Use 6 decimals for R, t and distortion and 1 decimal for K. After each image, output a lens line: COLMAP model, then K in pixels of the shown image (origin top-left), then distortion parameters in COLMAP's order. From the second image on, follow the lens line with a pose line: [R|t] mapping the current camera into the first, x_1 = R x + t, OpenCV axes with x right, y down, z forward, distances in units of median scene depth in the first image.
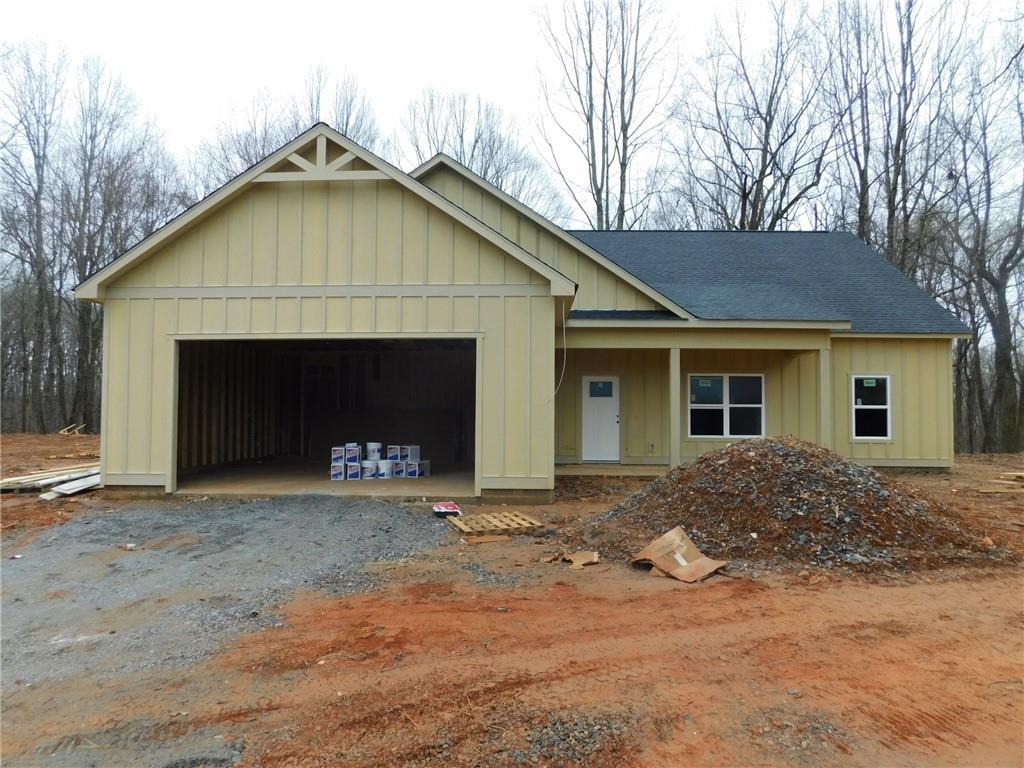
lens RADIAL K [[680.7, 0, 510.7], [0, 680.7, 423.2], [0, 0, 1]] dist [-0.049995, -0.000133]
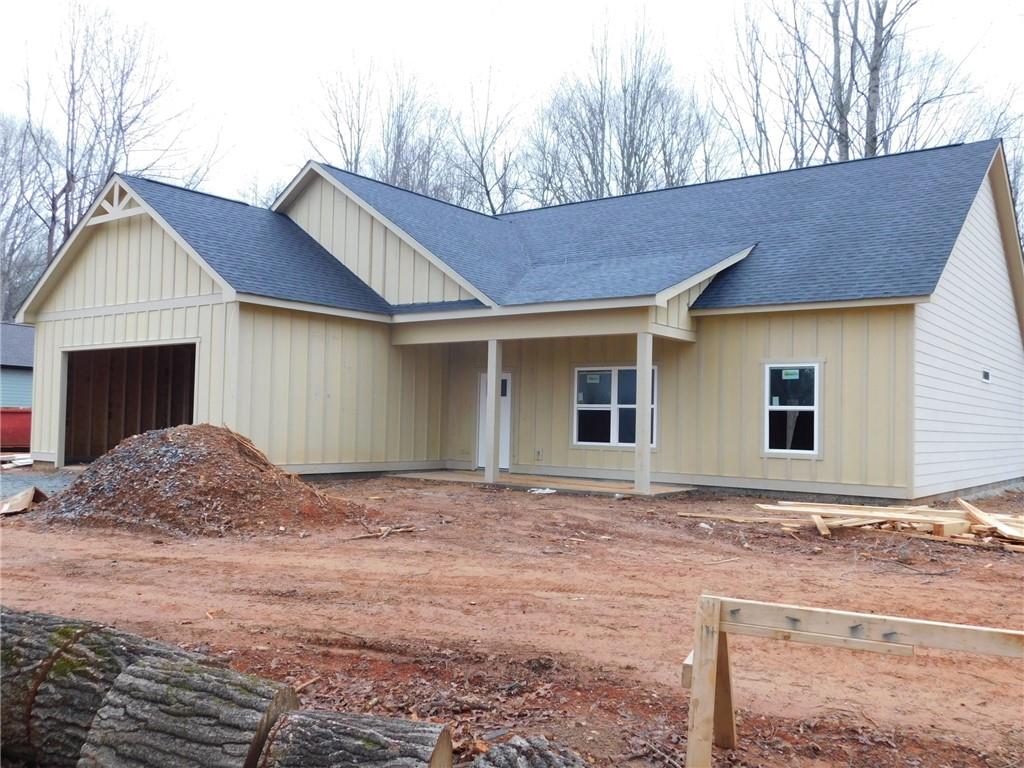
lens RADIAL K [[902.0, 0, 515.1], [0, 902.0, 431.9], [0, 0, 1]] dist [-0.008073, 0.001423]
pose [[0.816406, 0.018605, -0.577178, 1.041731], [-0.025361, 0.999672, -0.003648, 0.014591], [0.576921, 0.017616, 0.816610, 0.062432]]
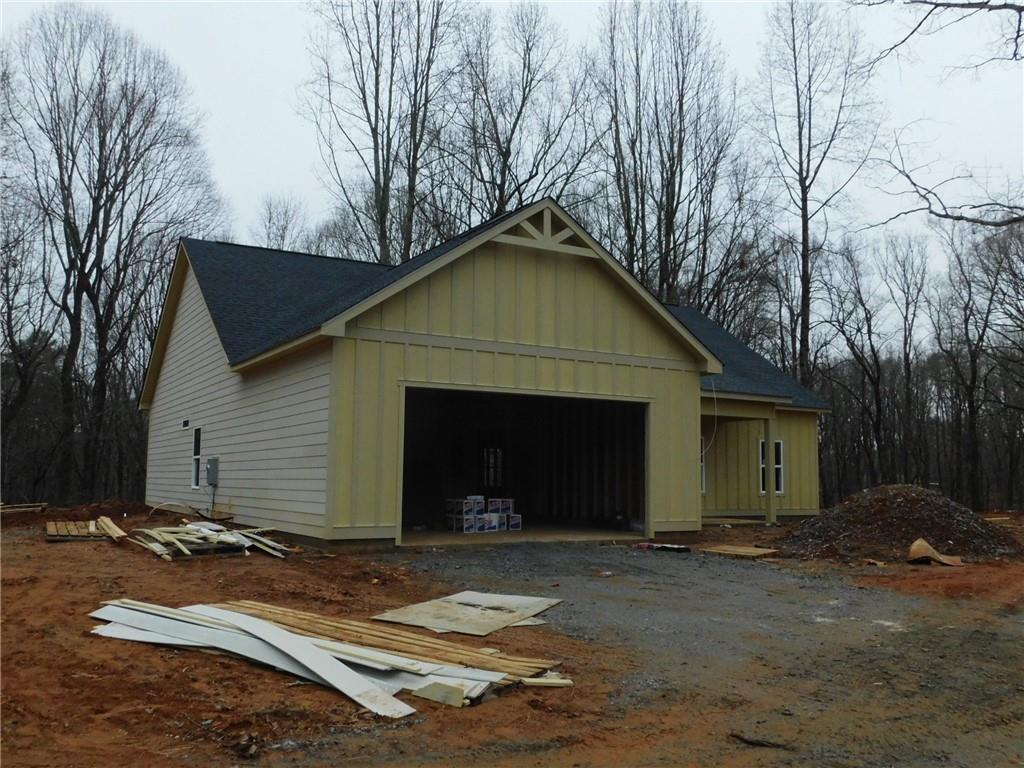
lens RADIAL K [[902.0, 0, 515.1], [0, 902.0, 431.9], [0, 0, 1]] dist [-0.008073, 0.001423]
pose [[0.842063, 0.033973, 0.538308, -0.888833], [-0.000474, 0.998061, -0.062248, 0.018345], [-0.539379, 0.052161, 0.840446, -0.143640]]
